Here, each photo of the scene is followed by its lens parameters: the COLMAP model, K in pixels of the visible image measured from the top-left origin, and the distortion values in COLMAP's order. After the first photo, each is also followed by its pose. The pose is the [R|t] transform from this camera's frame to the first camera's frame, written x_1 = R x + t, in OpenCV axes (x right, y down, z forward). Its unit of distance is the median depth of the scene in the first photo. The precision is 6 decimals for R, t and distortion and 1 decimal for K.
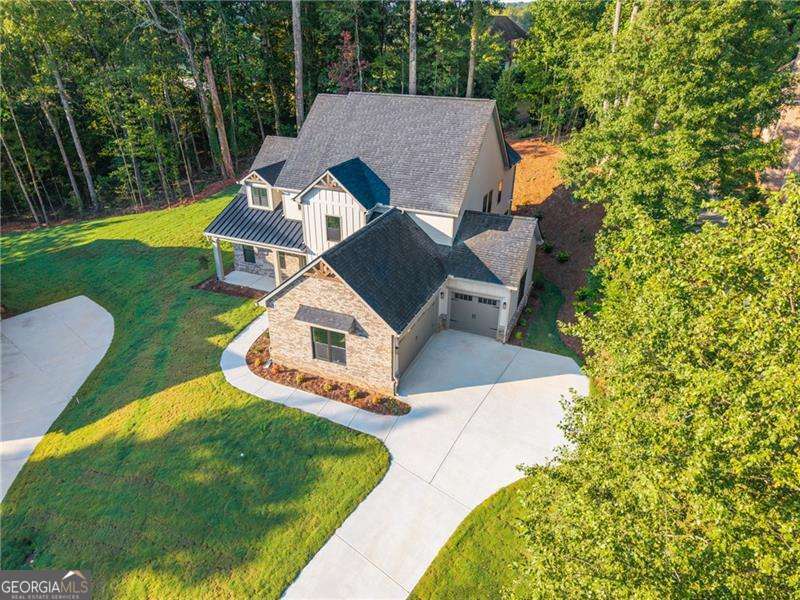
lens RADIAL K [[545.8, 0, 400.0], [0, 545.8, 300.0], [0, 0, 1]] dist [0.054692, -0.069249]
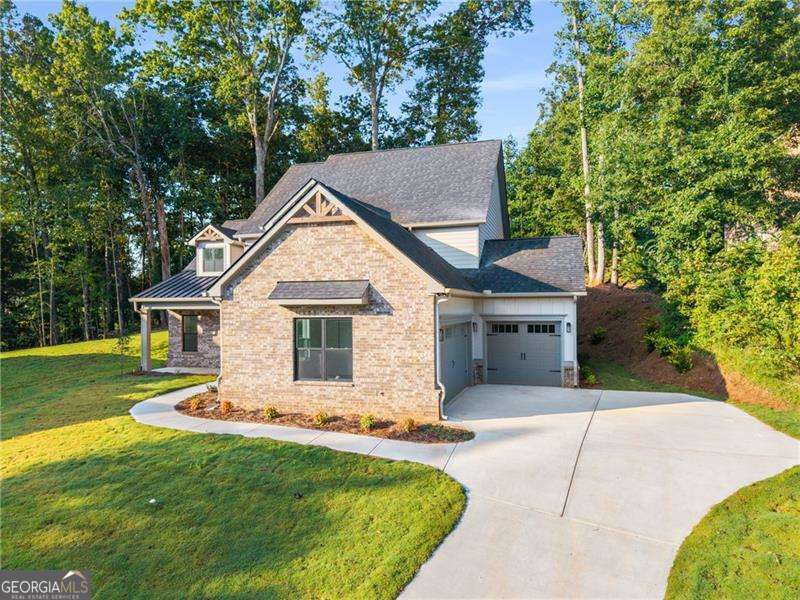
lens RADIAL K [[545.8, 0, 400.0], [0, 545.8, 300.0], [0, 0, 1]] dist [0.054692, -0.069249]
pose [[0.993490, -0.017553, 0.112557, -0.113402], [0.066600, 0.891104, -0.448886, 0.315211], [-0.092420, 0.453461, 0.886472, 0.433304]]
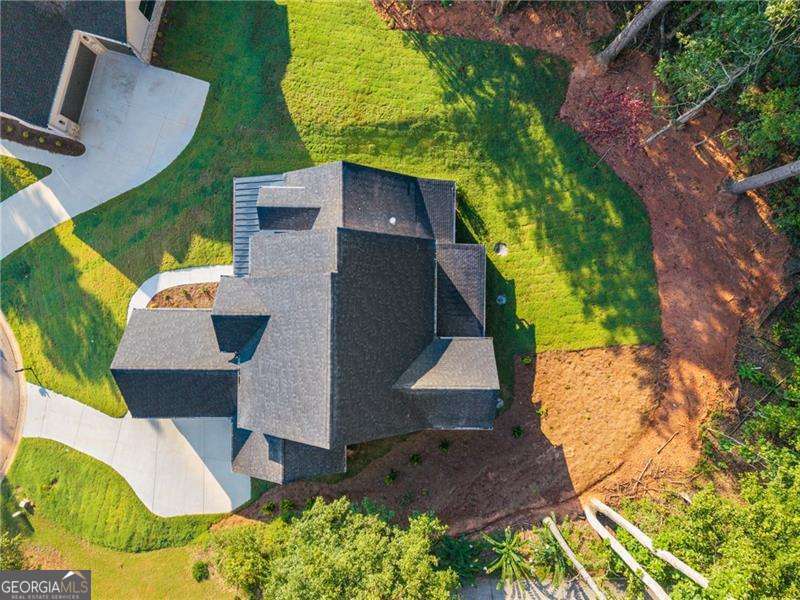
lens RADIAL K [[545.8, 0, 400.0], [0, 545.8, 300.0], [0, 0, 1]] dist [0.054692, -0.069249]
pose [[0.388958, 0.921198, -0.010341, 0.000680], [-0.419303, 0.187015, 0.888375, -1.589413], [0.820303, -0.341204, 0.459002, 0.934847]]
